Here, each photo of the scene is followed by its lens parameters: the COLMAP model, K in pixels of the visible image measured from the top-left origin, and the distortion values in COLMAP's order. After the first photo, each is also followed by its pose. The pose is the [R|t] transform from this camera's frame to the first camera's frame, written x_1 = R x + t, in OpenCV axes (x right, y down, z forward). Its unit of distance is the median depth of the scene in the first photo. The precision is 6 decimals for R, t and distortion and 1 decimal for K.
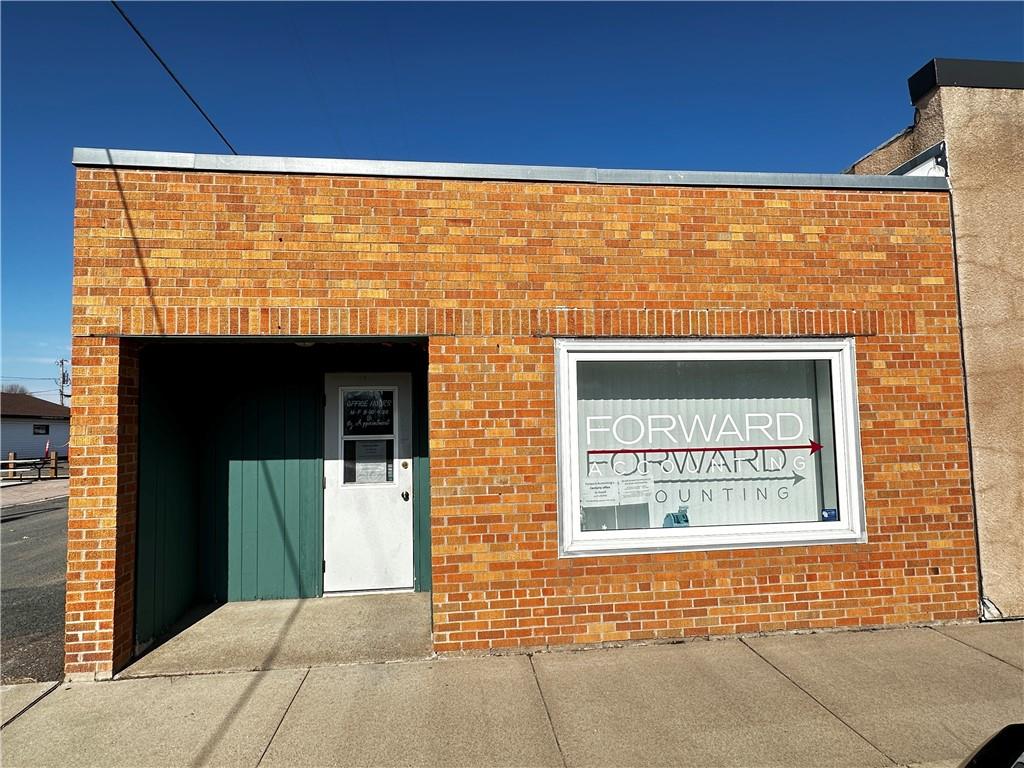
lens RADIAL K [[547.5, 0, 513.6], [0, 547.5, 388.6], [0, 0, 1]] dist [0.012924, -0.004626]
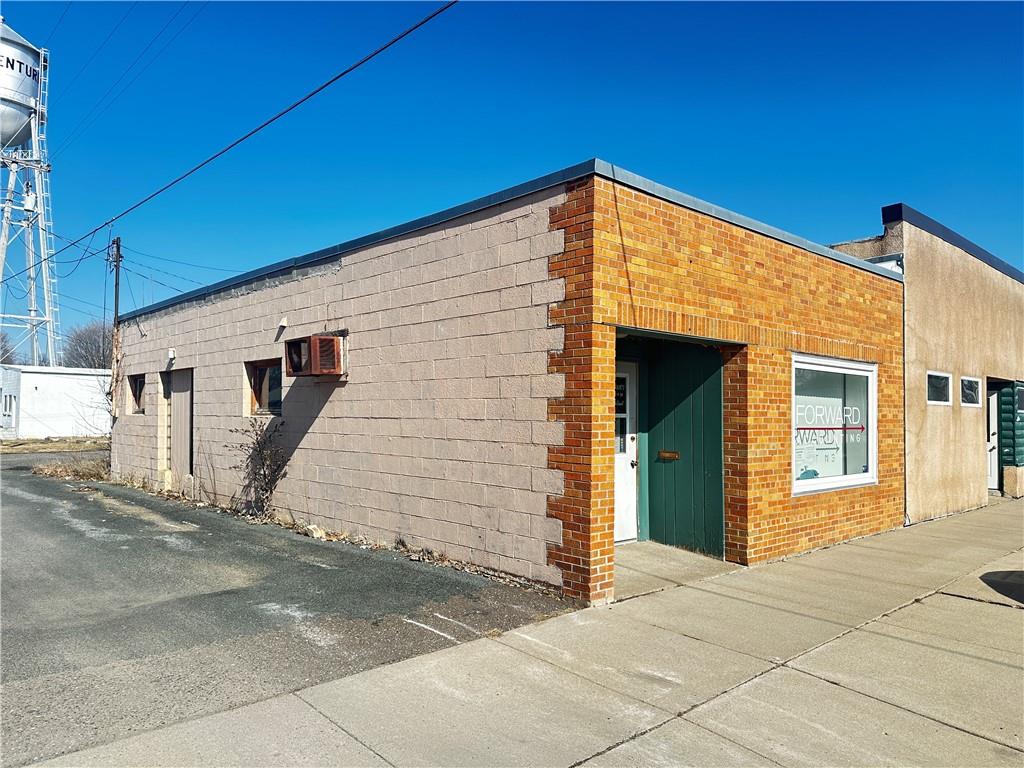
lens RADIAL K [[697.6, 0, 513.5], [0, 697.6, 392.6], [0, 0, 1]] dist [0.074322, -0.030107]
pose [[0.805940, 0.047230, 0.590111, -1.668873], [-0.066075, 0.997761, 0.010384, 0.048329], [-0.588299, -0.047361, 0.807256, -0.112034]]
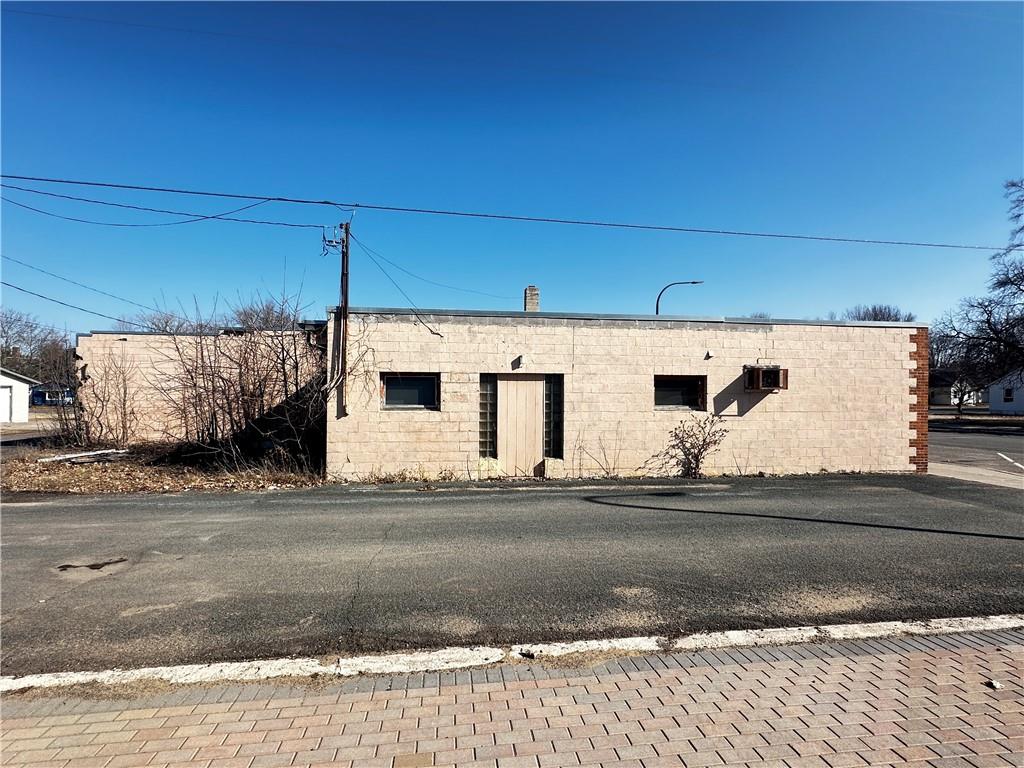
lens RADIAL K [[502.2, 0, 511.5], [0, 502.2, 380.5], [0, 0, 1]] dist [0.003821, 0.000353]
pose [[-0.006704, 0.044584, 0.998983, -3.572531], [-0.072102, 0.996384, -0.044952, 0.228569], [-0.997375, -0.072330, -0.003465, 3.236202]]
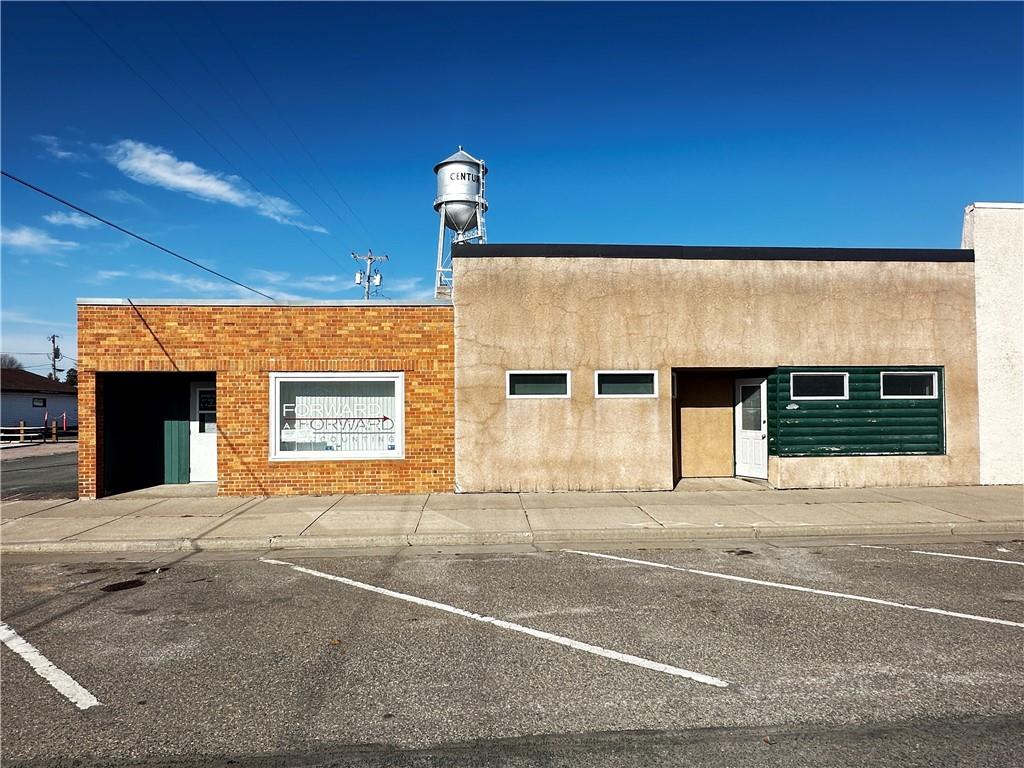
lens RADIAL K [[631.8, 0, 513.6], [0, 631.8, 394.7], [0, 0, 1]] dist [0.015136, 0.007602]
pose [[0.998265, 0.012691, -0.057489, 1.323737], [-0.009557, 0.998470, 0.054462, -0.155886], [0.058092, -0.053818, 0.996860, -1.748628]]
